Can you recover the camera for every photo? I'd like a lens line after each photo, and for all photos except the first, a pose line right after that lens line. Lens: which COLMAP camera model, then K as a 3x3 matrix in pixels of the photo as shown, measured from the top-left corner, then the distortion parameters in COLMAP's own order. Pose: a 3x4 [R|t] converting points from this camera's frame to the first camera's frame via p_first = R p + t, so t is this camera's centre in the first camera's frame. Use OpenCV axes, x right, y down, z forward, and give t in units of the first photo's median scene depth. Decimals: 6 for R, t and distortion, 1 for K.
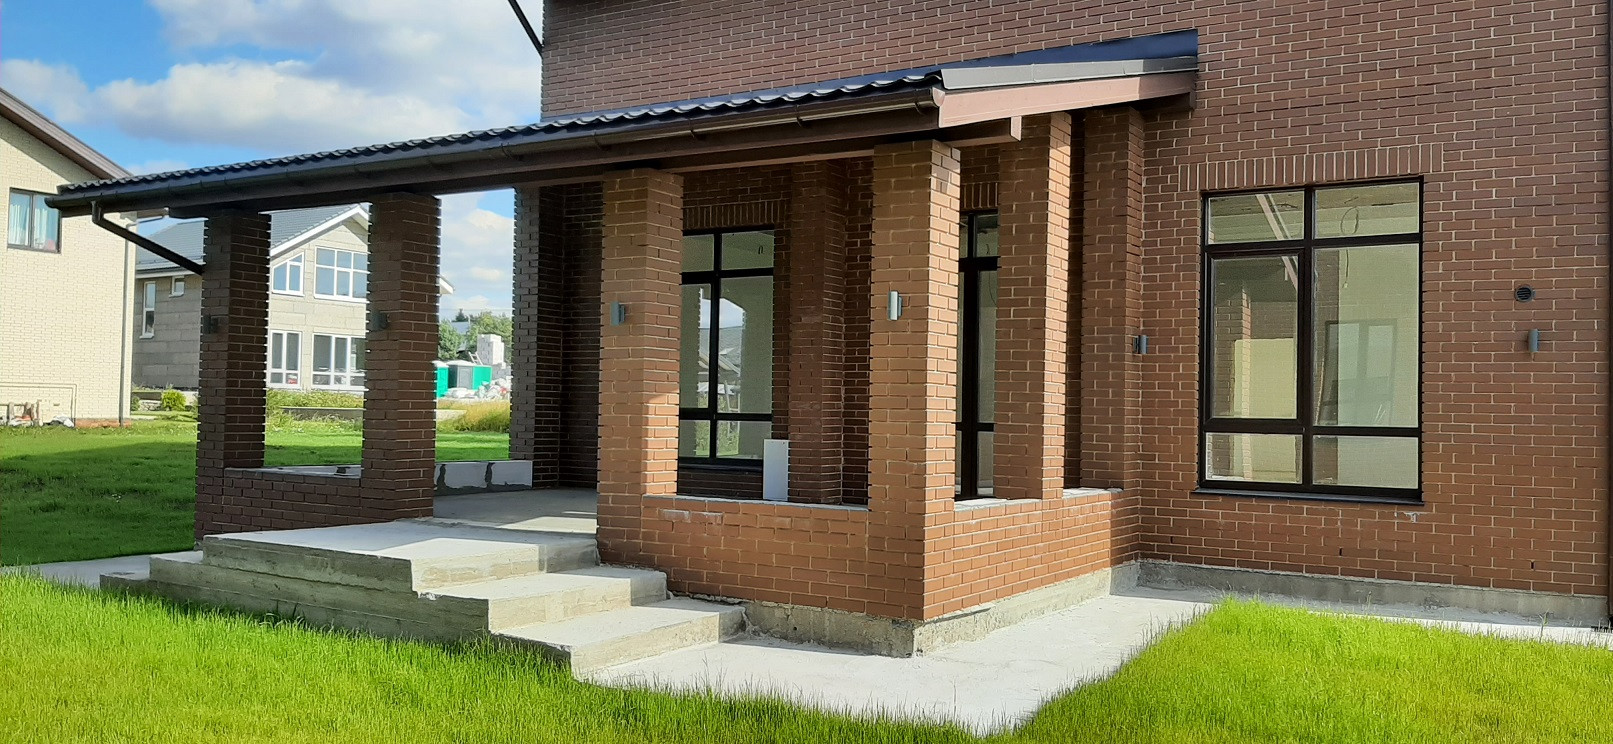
lens RADIAL K [[1247.7, 0, 814.6], [0, 1247.7, 375.5], [0, 0, 1]] dist [0.073041, -0.136738]
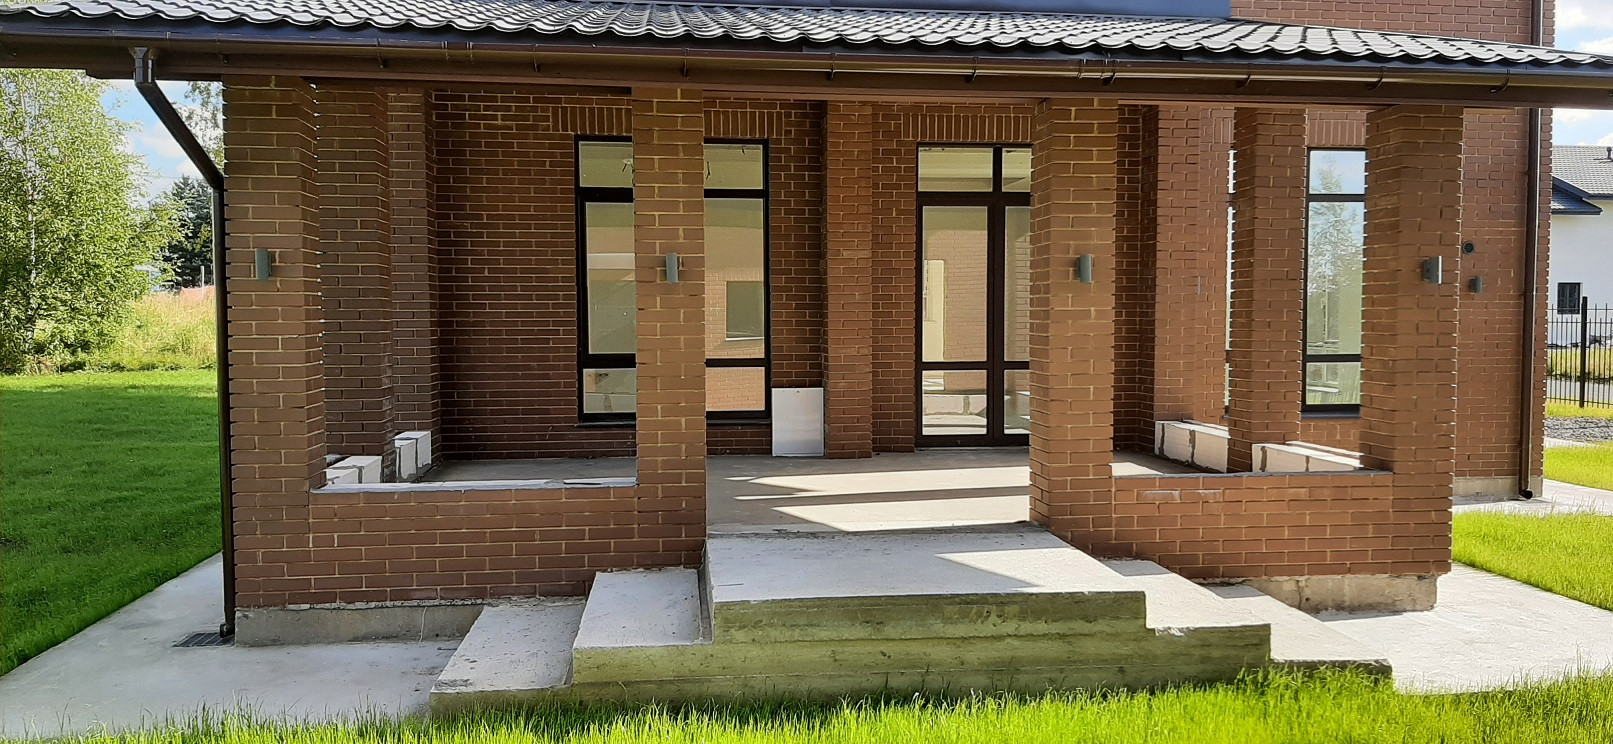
lens RADIAL K [[1247.7, 0, 816.1], [0, 1247.7, 382.3], [0, 0, 1]] dist [0.073041, -0.136738]
pose [[0.782503, -0.057172, 0.620016, -0.728572], [-0.001824, 0.995561, 0.094103, -0.046096], [-0.622644, -0.074767, 0.778925, 0.384654]]
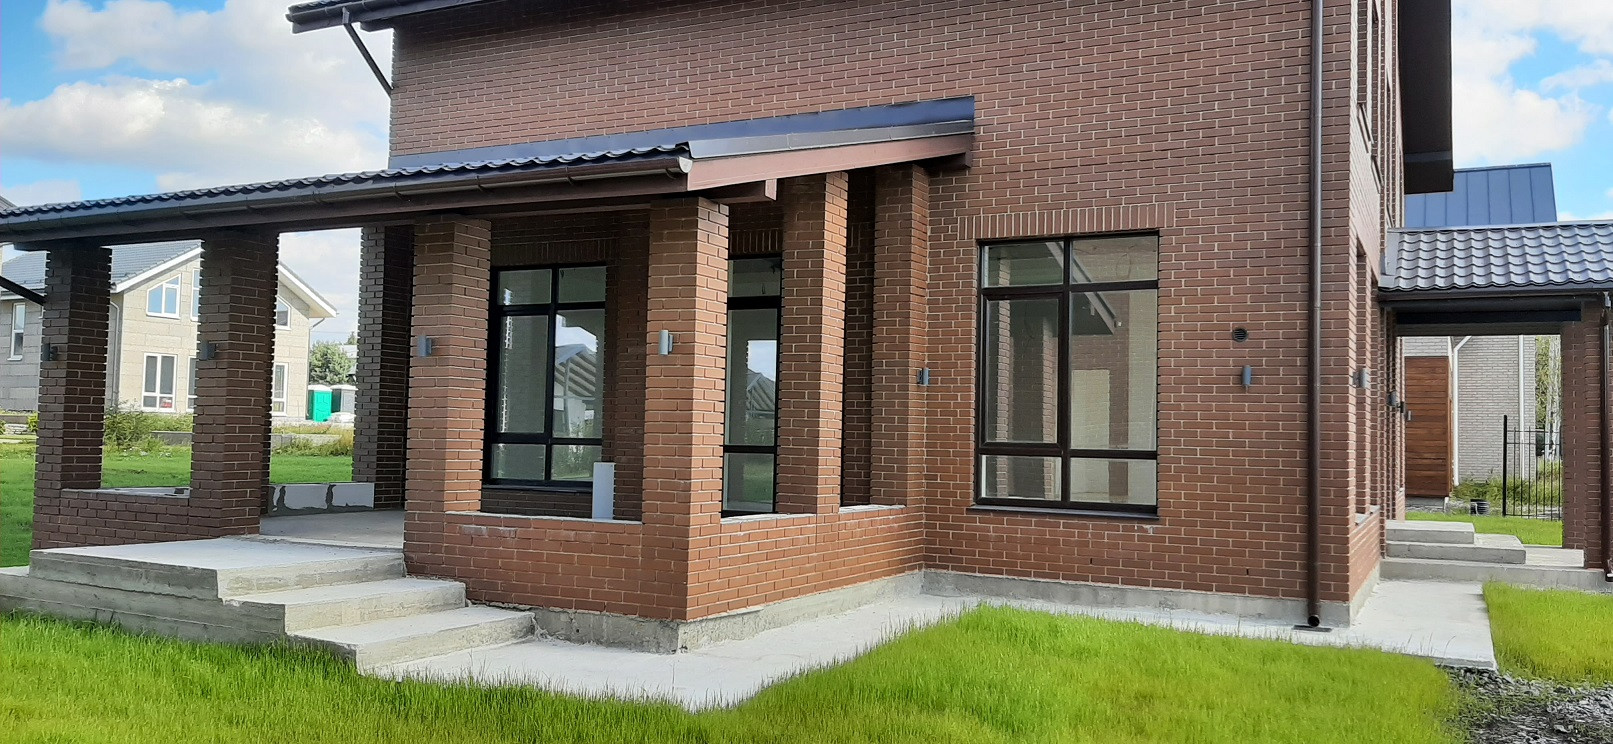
lens RADIAL K [[1247.7, 0, 818.2], [0, 1247.7, 372.5], [0, 0, 1]] dist [0.073041, -0.136738]
pose [[0.997009, 0.006002, 0.077053, 0.087480], [-0.004226, 0.999722, -0.023195, -0.002007], [-0.077171, 0.022800, 0.996757, -0.106666]]
